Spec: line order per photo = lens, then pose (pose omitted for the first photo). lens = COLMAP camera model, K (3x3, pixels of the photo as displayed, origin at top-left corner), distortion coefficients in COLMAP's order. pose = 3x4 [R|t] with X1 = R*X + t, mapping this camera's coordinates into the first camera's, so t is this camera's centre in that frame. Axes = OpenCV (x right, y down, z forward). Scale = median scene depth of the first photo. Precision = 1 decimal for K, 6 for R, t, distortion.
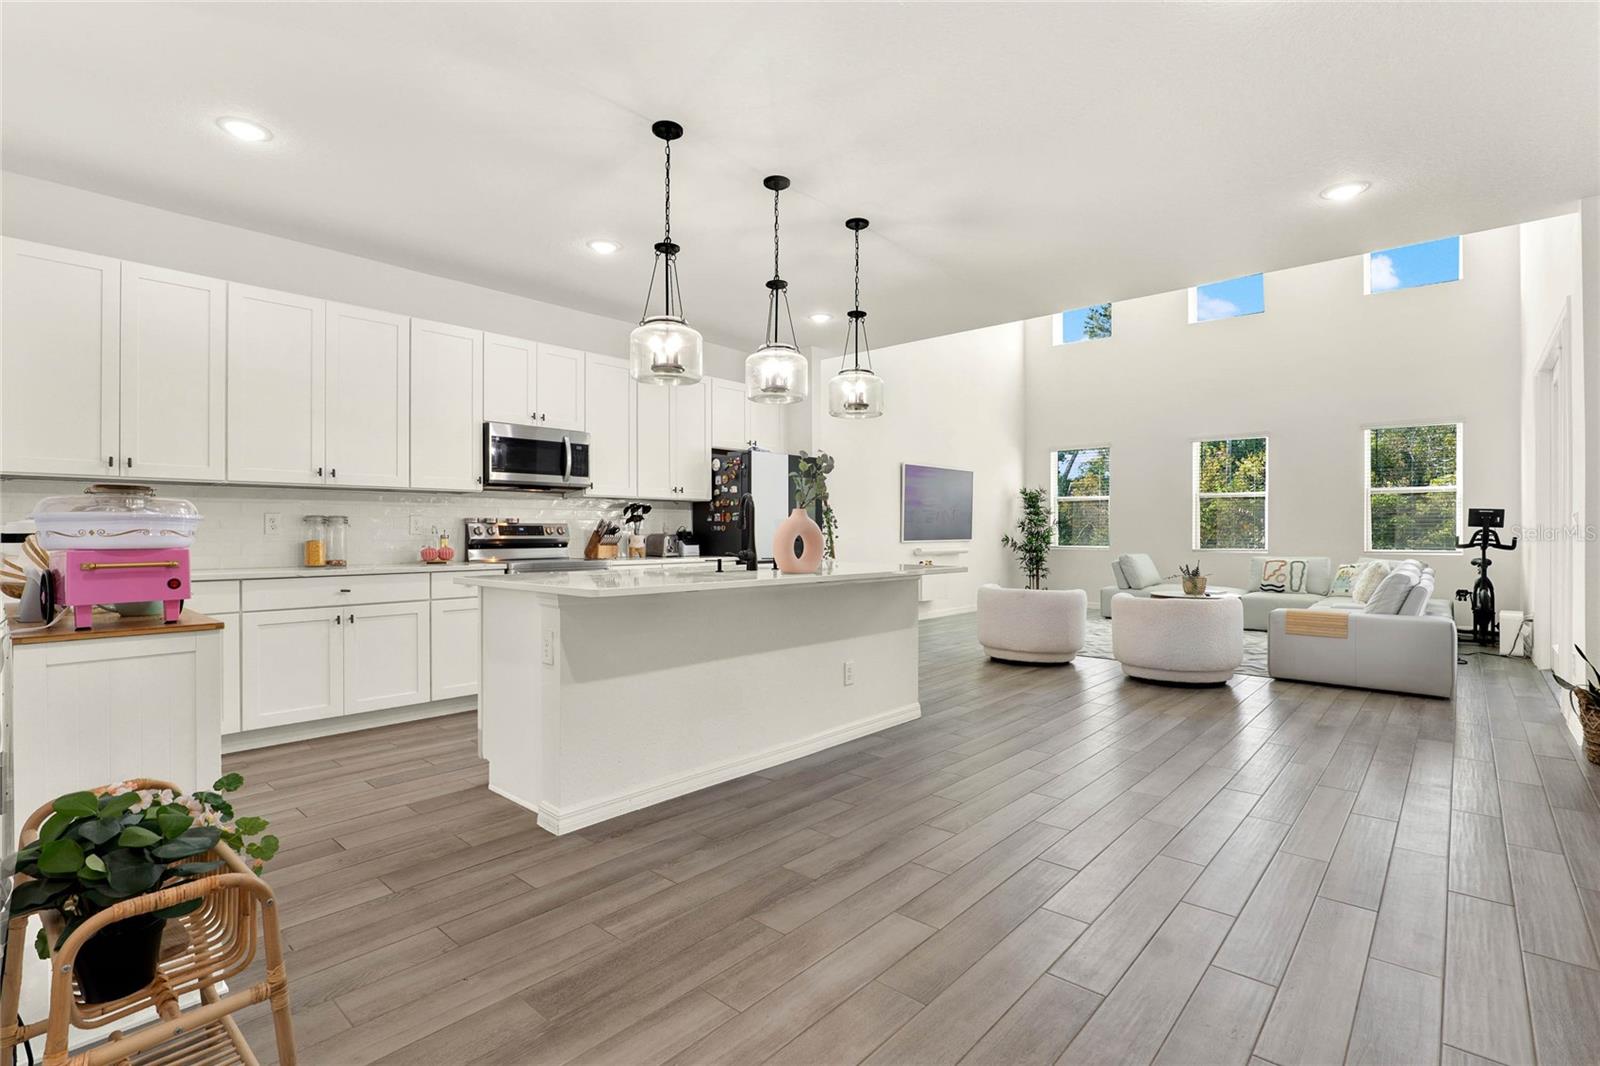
lens RADIAL K [[745.1, 0, 812.6], [0, 745.1, 530.5], [0, 0, 1]] dist [-0.011973, -0.000852]
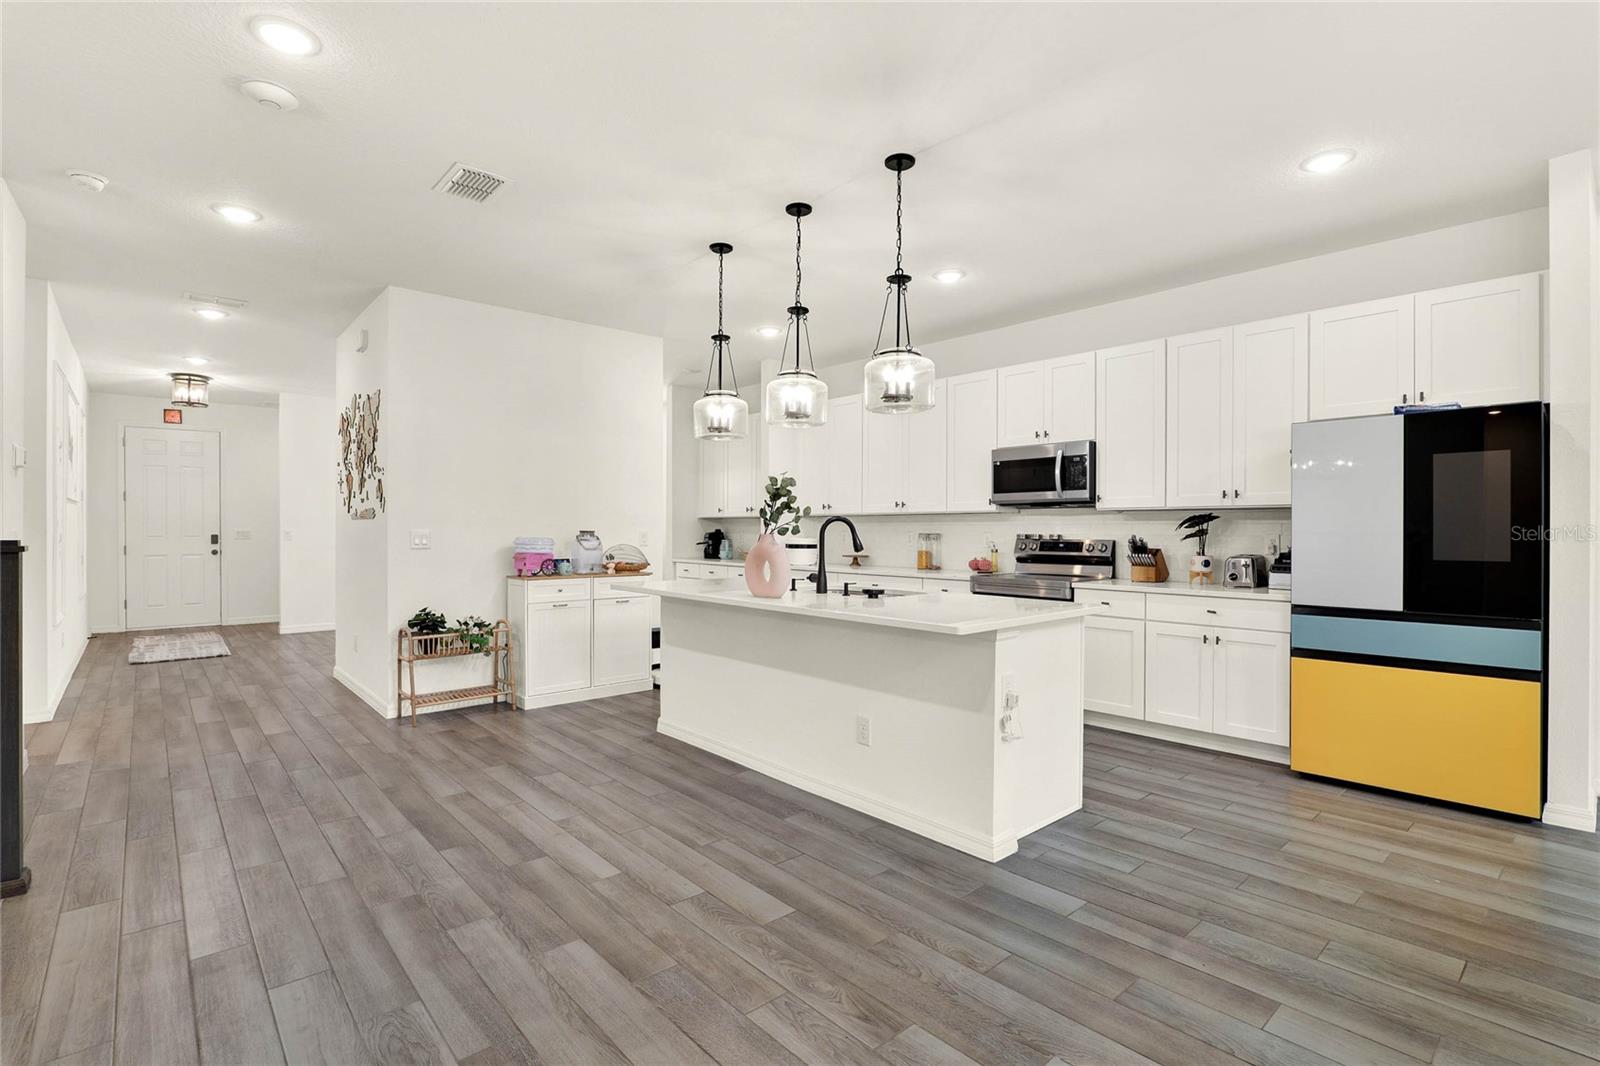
lens RADIAL K [[745.1, 0, 793.8], [0, 745.1, 532.1], [0, 0, 1]] dist [-0.011973, -0.000852]
pose [[-0.121683, 0.004205, -0.992560, 0.694195], [0.000687, 0.999991, 0.004153, -0.025409], [0.992569, -0.000177, -0.121685, 0.810579]]
